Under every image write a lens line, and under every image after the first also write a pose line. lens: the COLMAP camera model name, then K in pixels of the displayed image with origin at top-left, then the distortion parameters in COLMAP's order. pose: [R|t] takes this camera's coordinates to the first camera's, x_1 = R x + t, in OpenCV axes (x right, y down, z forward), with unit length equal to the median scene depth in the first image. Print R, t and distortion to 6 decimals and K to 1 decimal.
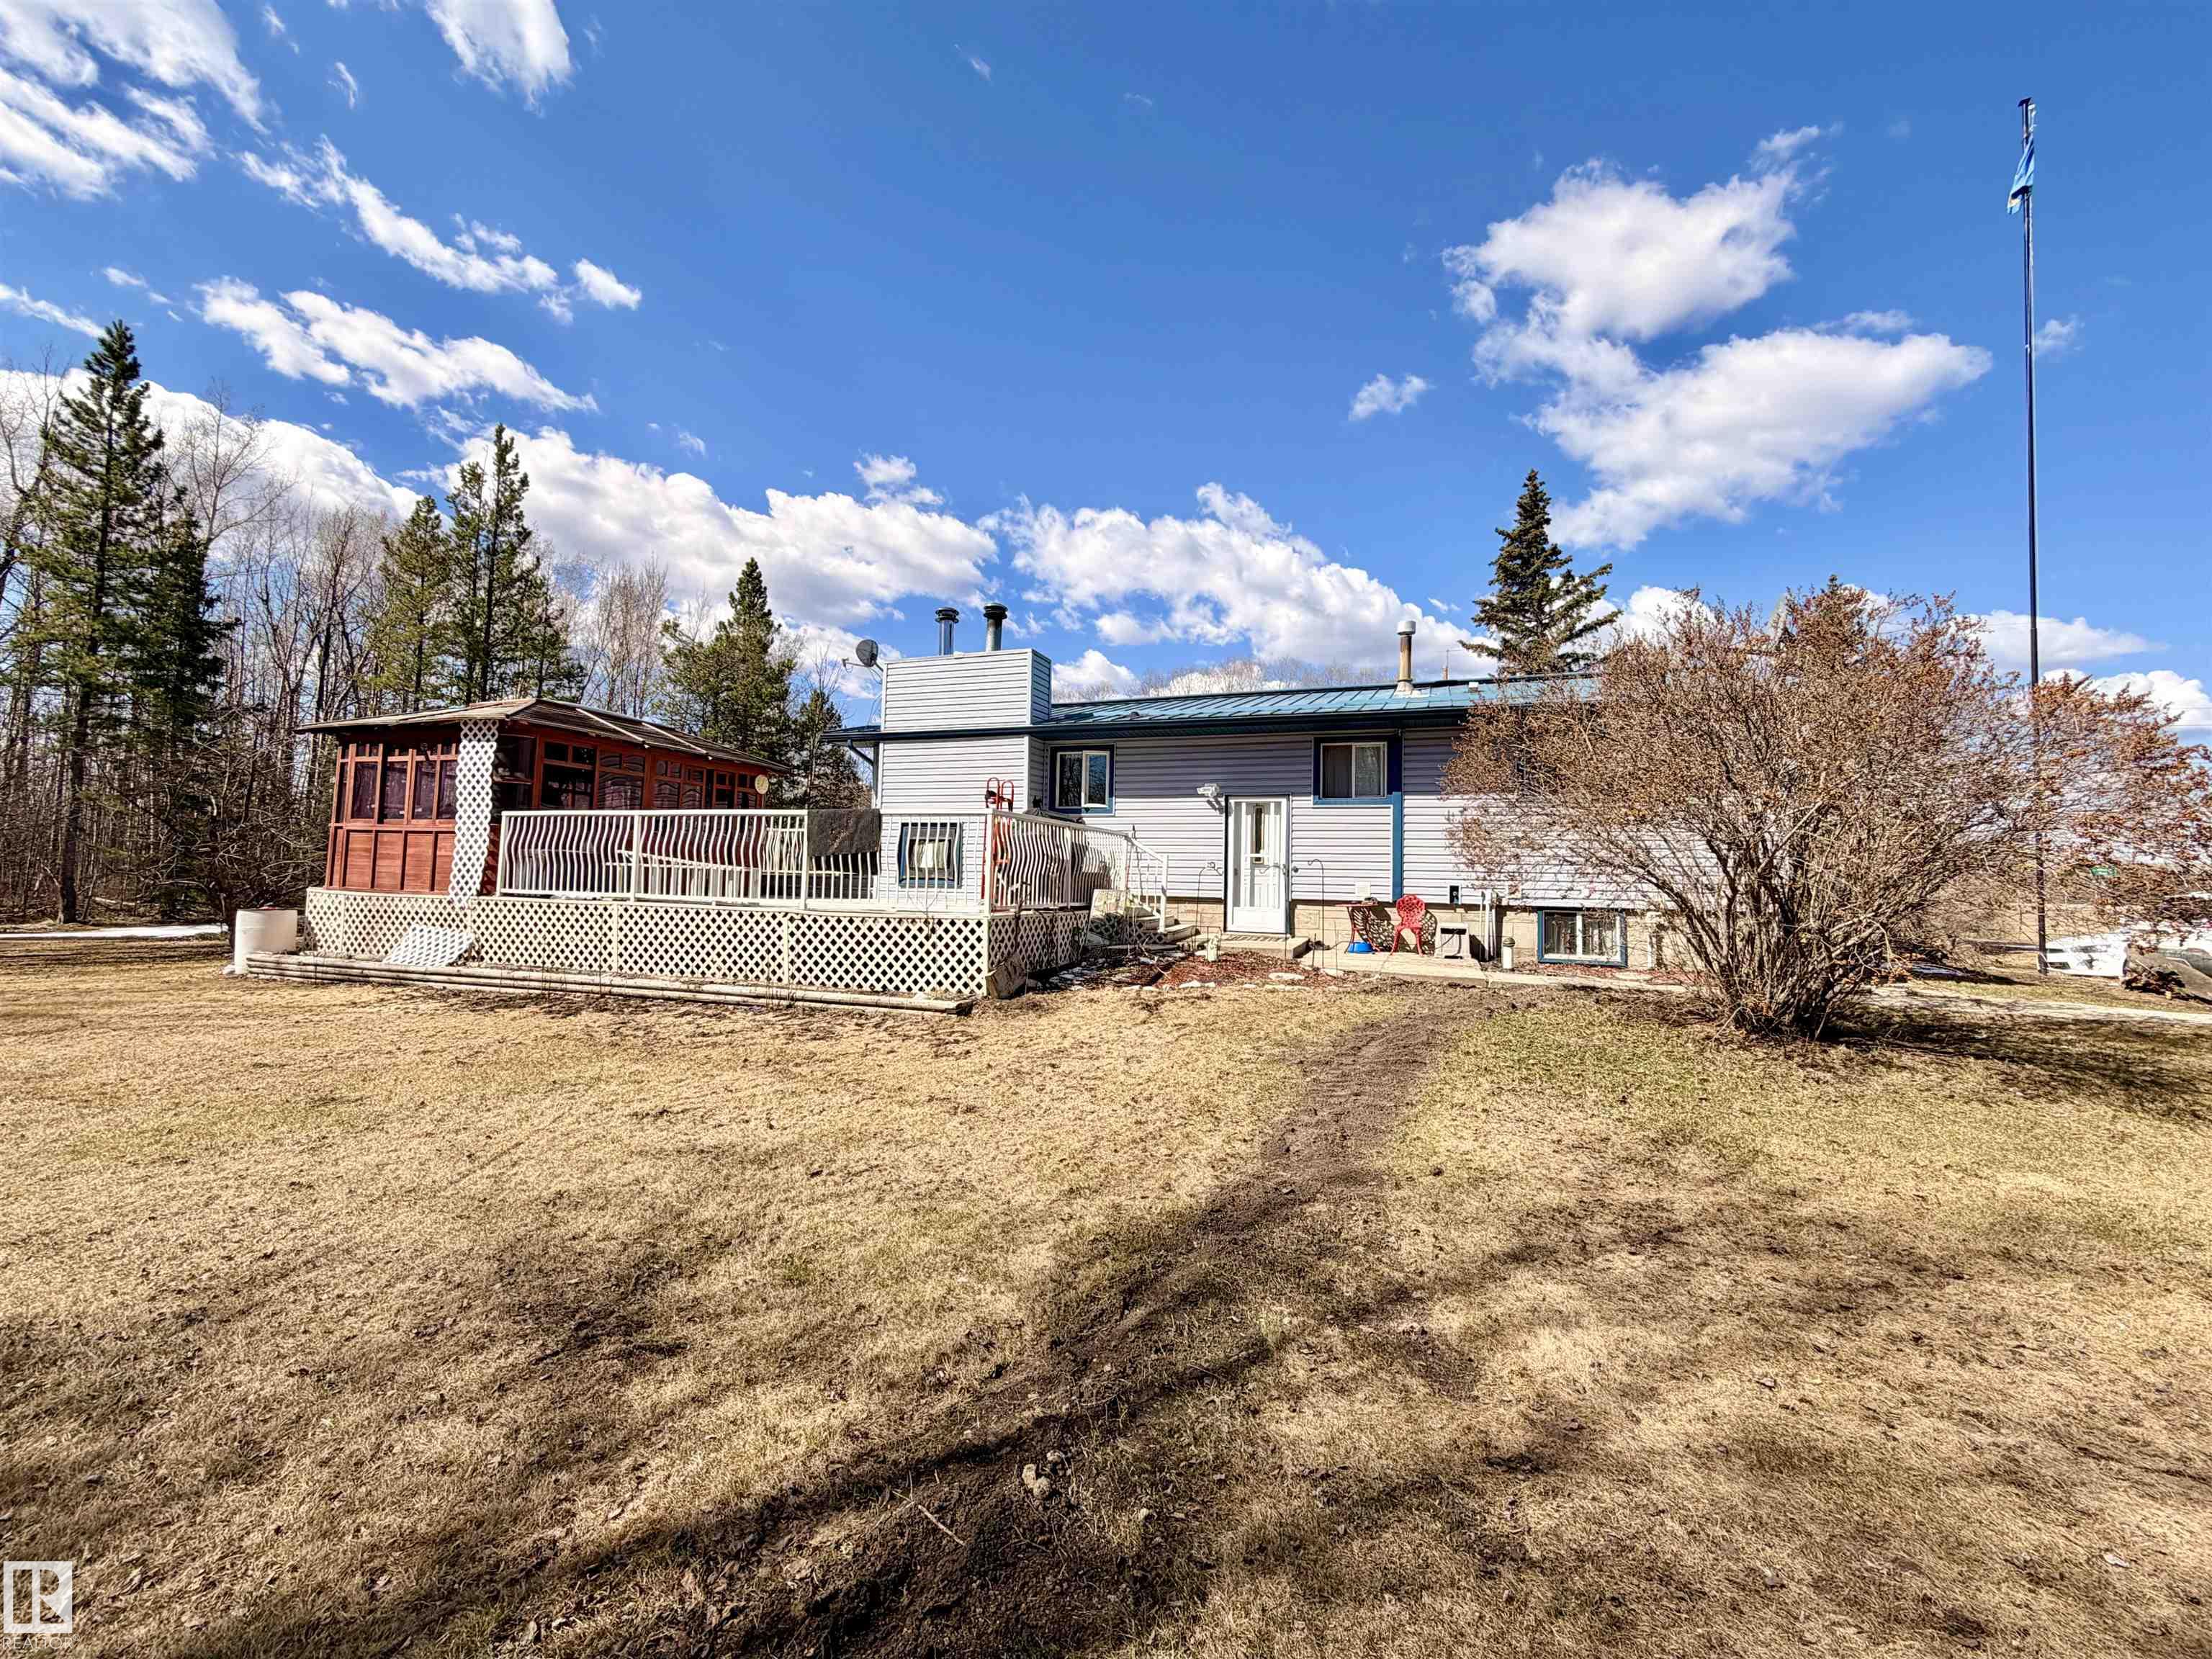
lens RADIAL K [[921.0, 0, 1105.8], [0, 921.0, 836.2], [0, 0, 1]] dist [-0.000557, 0.000576]
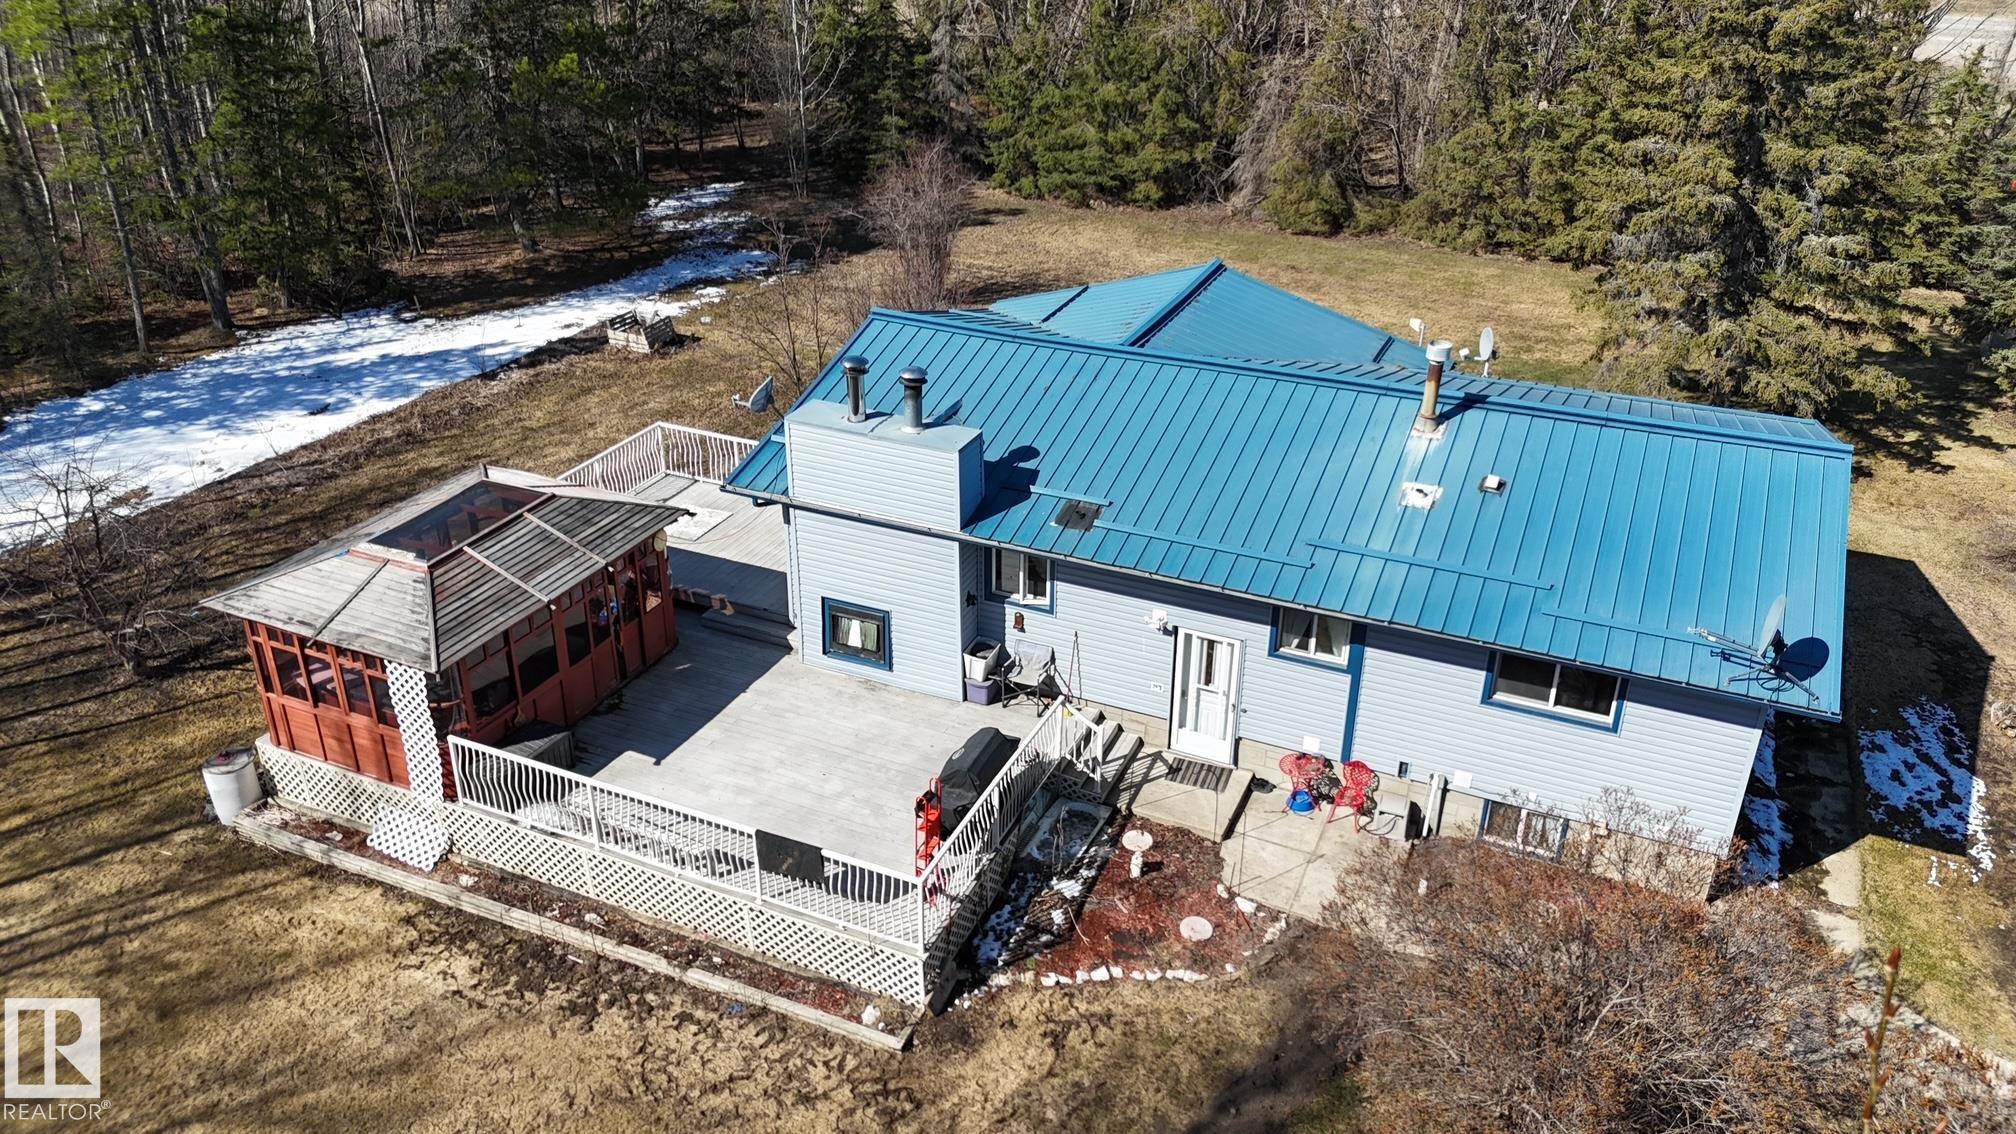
lens RADIAL K [[1484.7, 0, 1002.2], [0, 1484.7, 569.8], [0, 0, 1]] dist [0.088101, -0.086580]
pose [[0.996760, 0.018232, -0.078340, 0.073347], [0.024281, 0.860331, 0.509157, -0.843132], [0.076682, -0.509410, 0.857101, -0.241369]]
